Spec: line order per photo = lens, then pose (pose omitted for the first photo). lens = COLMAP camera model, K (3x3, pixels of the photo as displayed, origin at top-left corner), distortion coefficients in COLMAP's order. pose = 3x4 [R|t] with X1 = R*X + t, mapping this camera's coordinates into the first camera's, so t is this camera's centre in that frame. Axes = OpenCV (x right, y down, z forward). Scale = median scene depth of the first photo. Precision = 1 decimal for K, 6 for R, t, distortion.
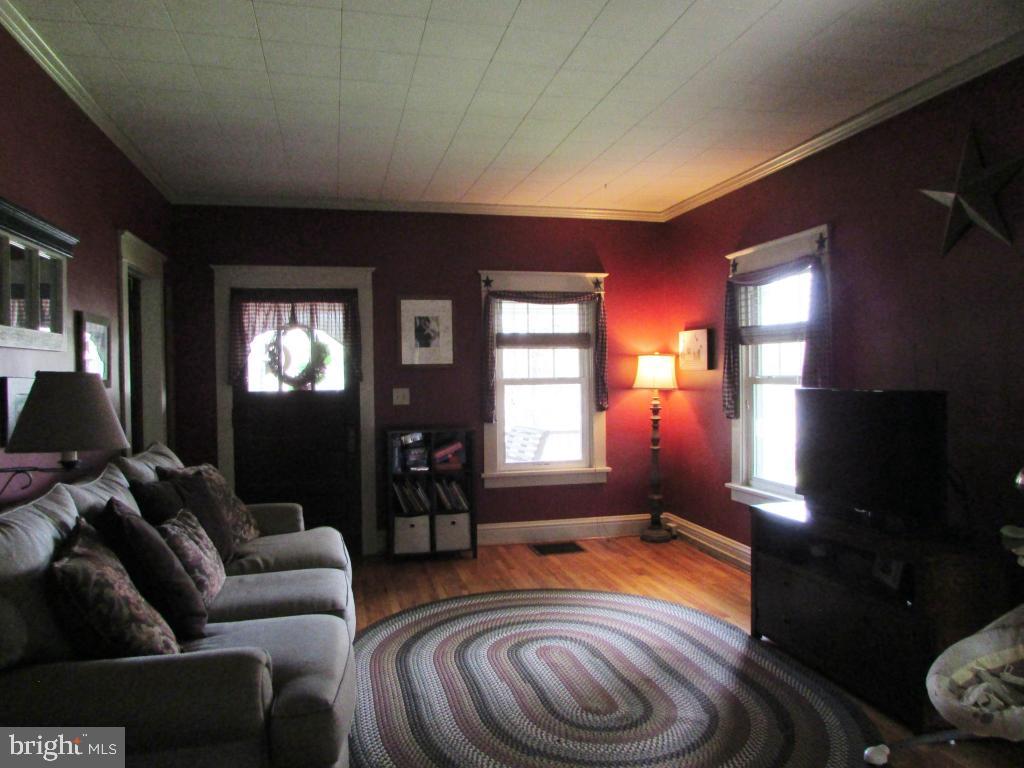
lens RADIAL K [[740.3, 0, 510.1], [0, 740.3, 383.9], [0, 0, 1]] dist [-0.021490, 0.004043]
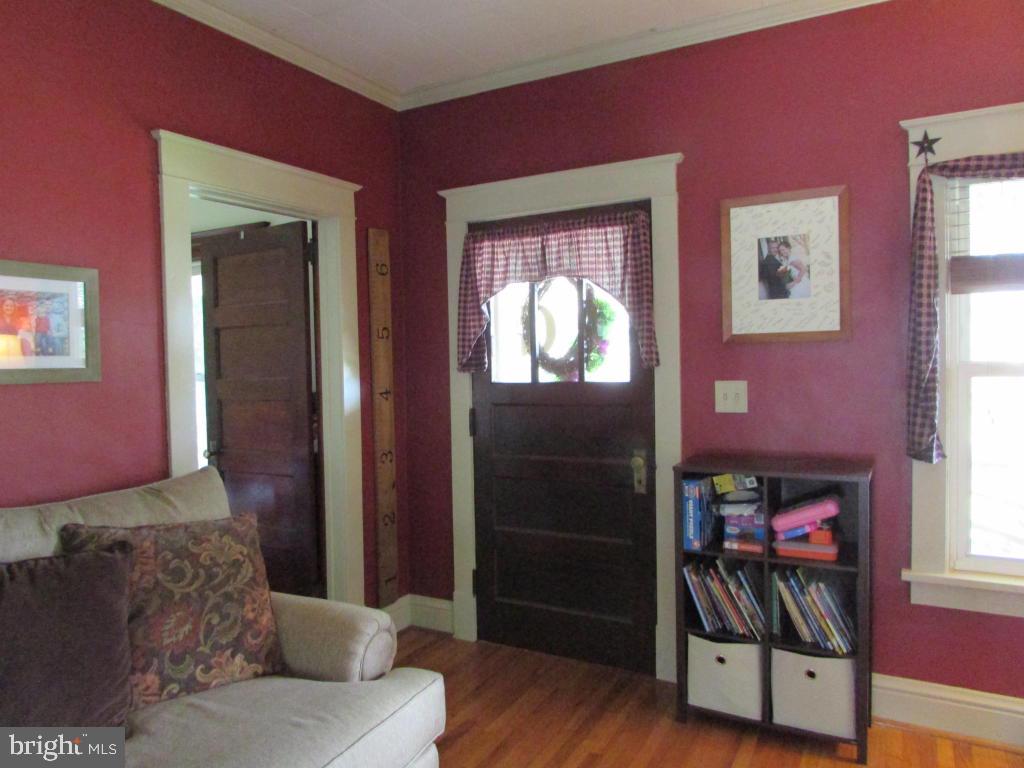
lens RADIAL K [[740.3, 0, 513.8], [0, 740.3, 379.3], [0, 0, 1]] dist [-0.021490, 0.004043]
pose [[0.735821, 0.016722, -0.676969, 0.092768], [0.000124, 0.999692, 0.024829, -0.007787], [0.677176, -0.018354, 0.735592, 0.529482]]
